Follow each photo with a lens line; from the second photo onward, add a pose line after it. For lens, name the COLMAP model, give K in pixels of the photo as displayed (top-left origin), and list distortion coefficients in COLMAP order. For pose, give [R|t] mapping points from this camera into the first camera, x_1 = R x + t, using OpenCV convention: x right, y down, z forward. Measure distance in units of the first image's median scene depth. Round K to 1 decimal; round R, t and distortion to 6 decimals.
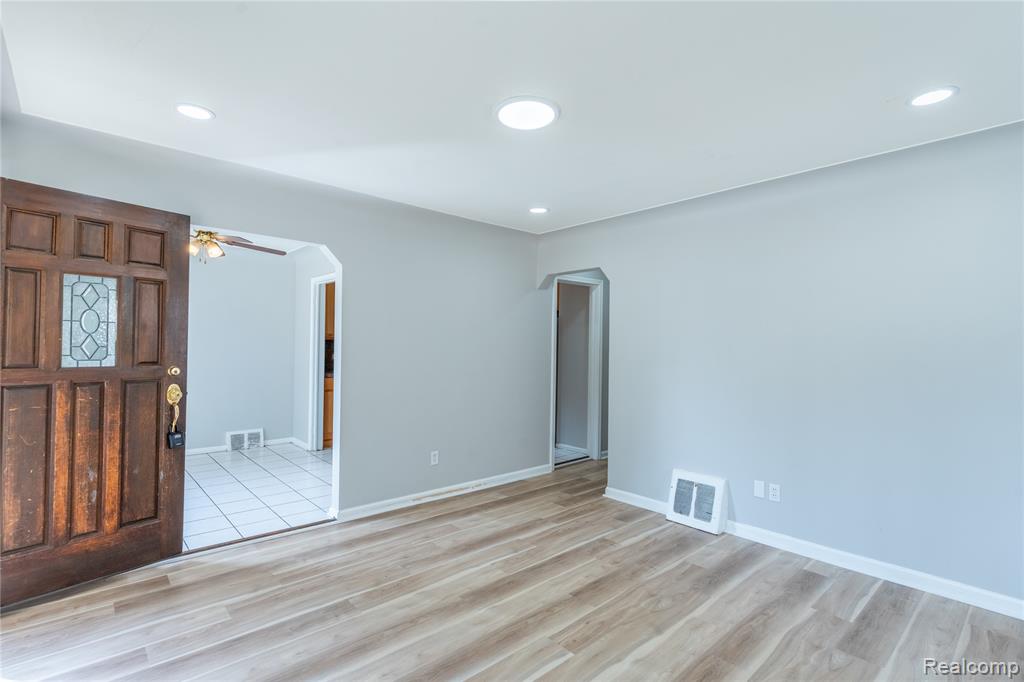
lens RADIAL K [[481.3, 0, 512.0], [0, 481.3, 341.0], [0, 0, 1]] dist [0.000184, 0.000088]
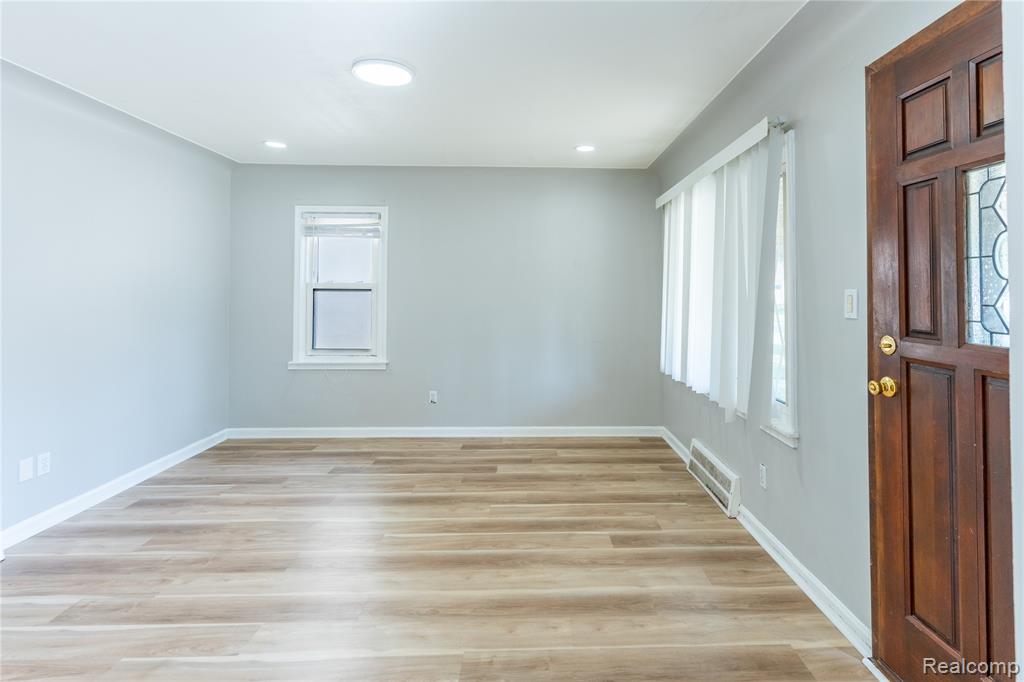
lens RADIAL K [[516.2, 0, 548.8], [0, 516.2, 273.7], [0, 0, 1]] dist [0.000649, -0.000115]
pose [[-0.768417, 0.008175, 0.639898, -0.825162], [-0.020078, 0.999118, -0.036875, 0.008658], [-0.639635, -0.041183, -0.767575, 1.380417]]
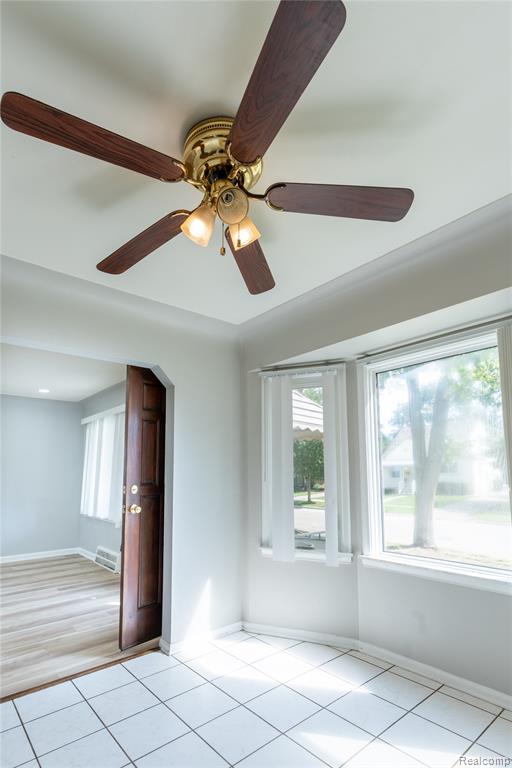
lens RADIAL K [[387.2, 0, 259.7], [0, 387.2, 429.3], [0, 0, 1]] dist [0.000649, -0.000115]
pose [[-0.999924, -0.001117, 0.012240, -1.111258], [-0.002622, 0.992324, -0.123635, 0.035340], [-0.012008, -0.123658, -0.992252, 2.148963]]
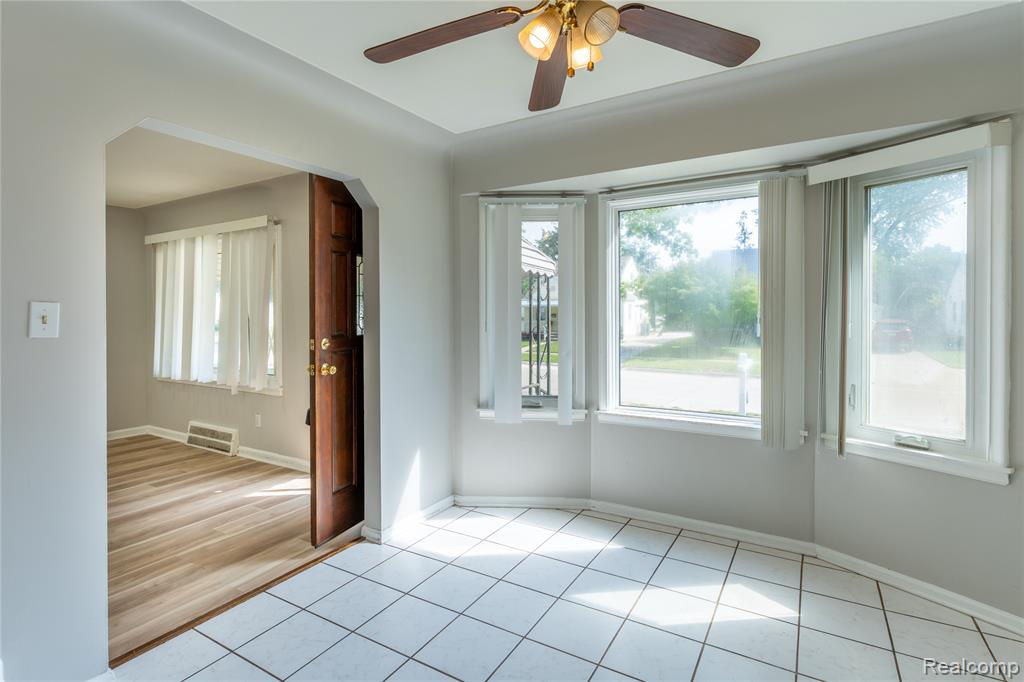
lens RADIAL K [[492.1, 0, 526.1], [0, 492.1, 311.3], [0, 0, 1]] dist [0.001945, 0.000538]
pose [[-0.949565, -0.008949, -0.313444, -0.831292], [-0.003342, 0.999825, -0.018422, 0.018609], [0.313554, -0.016445, -0.949428, 2.177588]]
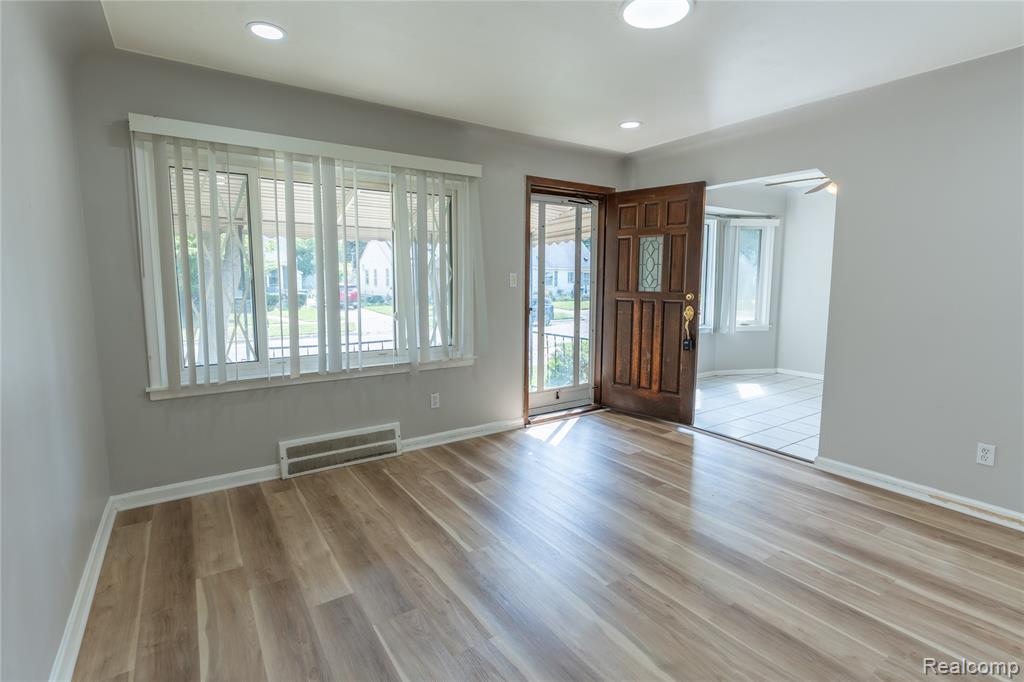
lens RADIAL K [[485.9, 0, 514.5], [0, 485.9, 329.0], [0, 0, 1]] dist [0.001169, 0.000061]
pose [[-0.127440, 0.093995, -0.987382, 0.844730], [0.005025, 0.995548, 0.094123, 0.020872], [0.991834, 0.007034, -0.127345, 0.721268]]
